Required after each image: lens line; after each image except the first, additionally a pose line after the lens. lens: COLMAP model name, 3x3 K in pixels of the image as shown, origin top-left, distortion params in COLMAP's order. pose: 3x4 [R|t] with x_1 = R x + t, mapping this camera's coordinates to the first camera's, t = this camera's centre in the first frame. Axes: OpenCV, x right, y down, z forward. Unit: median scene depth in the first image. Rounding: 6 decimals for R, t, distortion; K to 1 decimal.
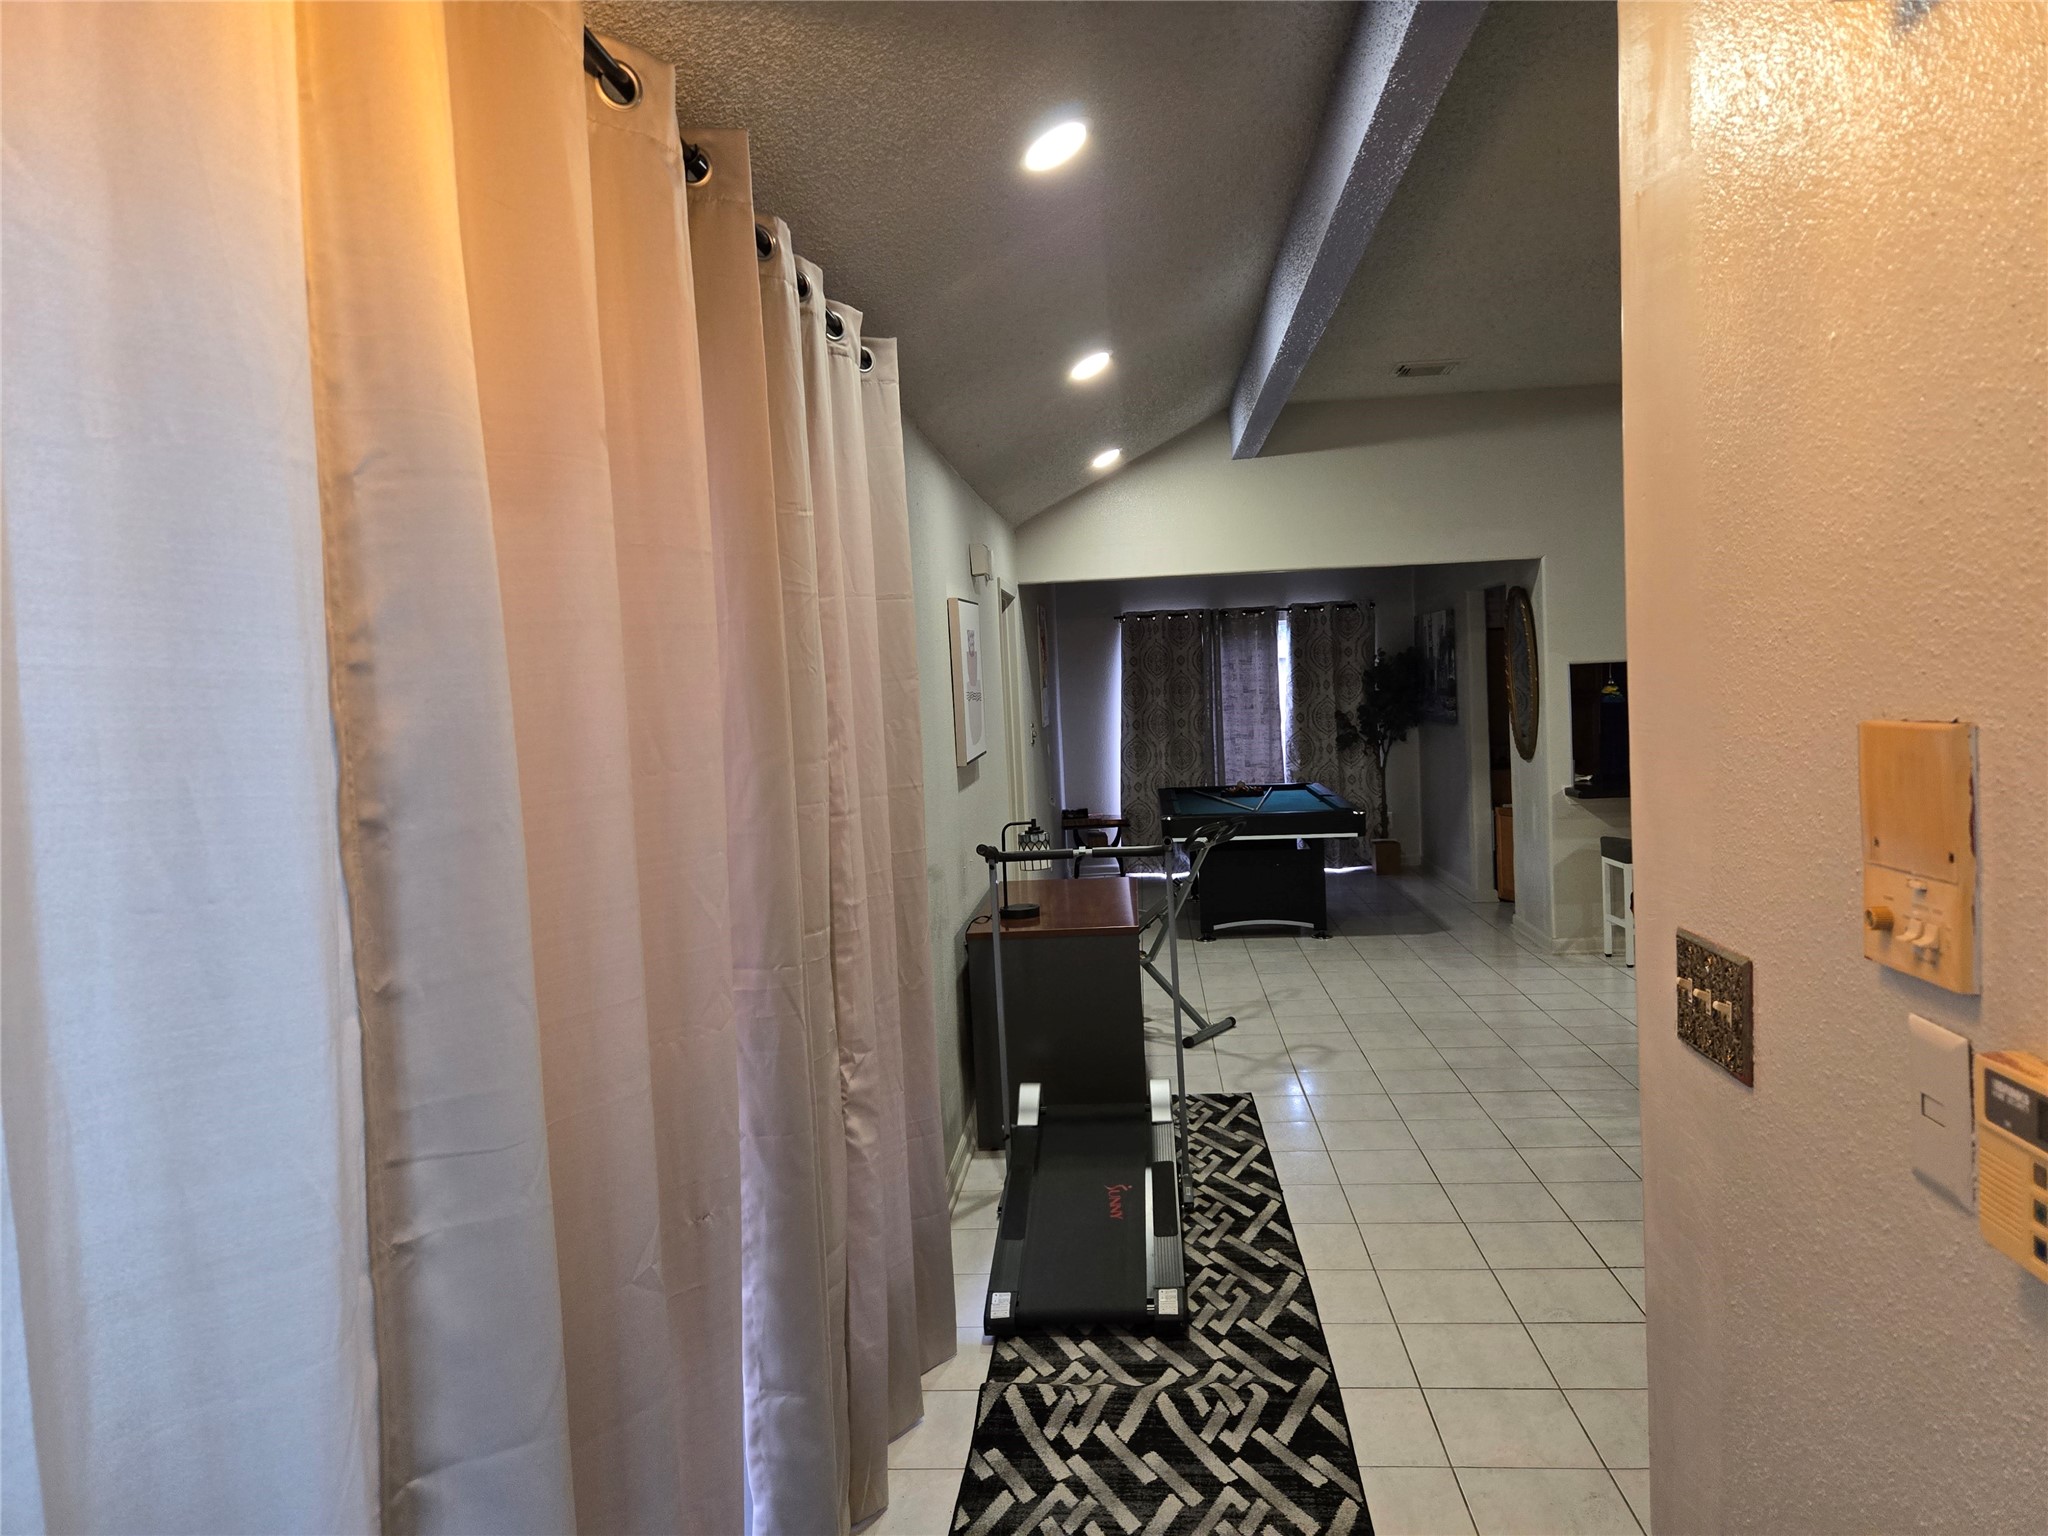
lens RADIAL K [[1373.4, 0, 1035.9], [0, 1373.4, 760.4], [0, 0, 1]] dist [0.064912, -0.058359]
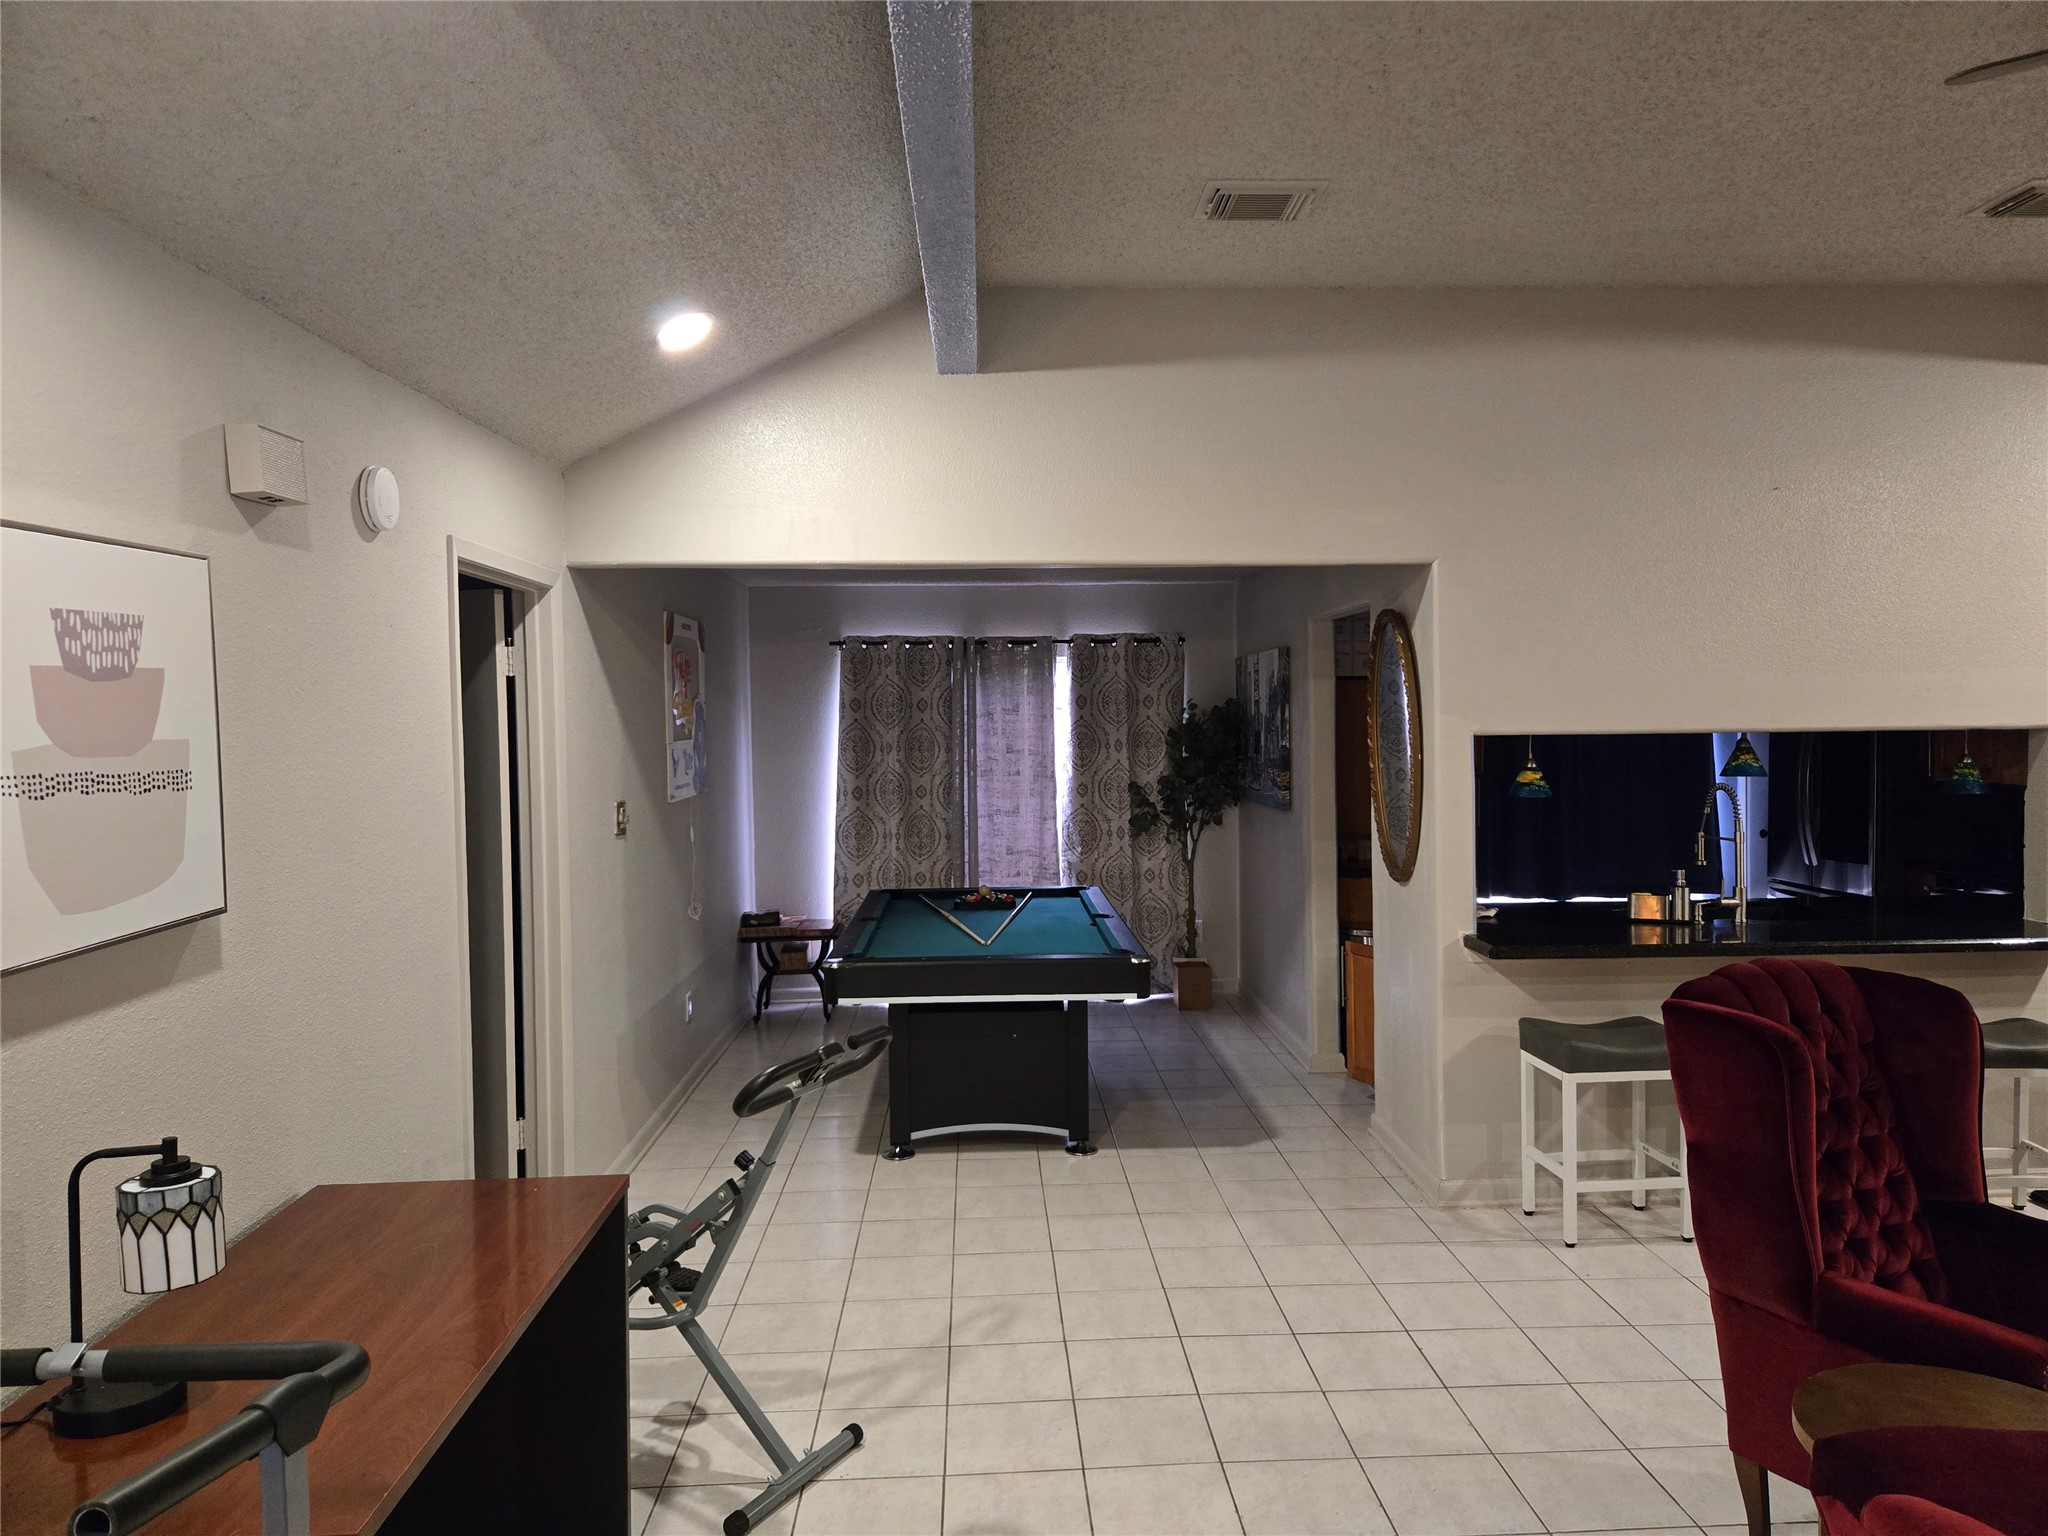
lens RADIAL K [[1373.4, 0, 1035.9], [0, 1373.4, 760.4], [0, 0, 1]] dist [0.064912, -0.058359]
pose [[0.992356, 0.029182, 0.119910, 0.080147], [-0.025475, 0.999153, -0.032328, -0.022544], [-0.120751, 0.029026, 0.992258, 0.280333]]
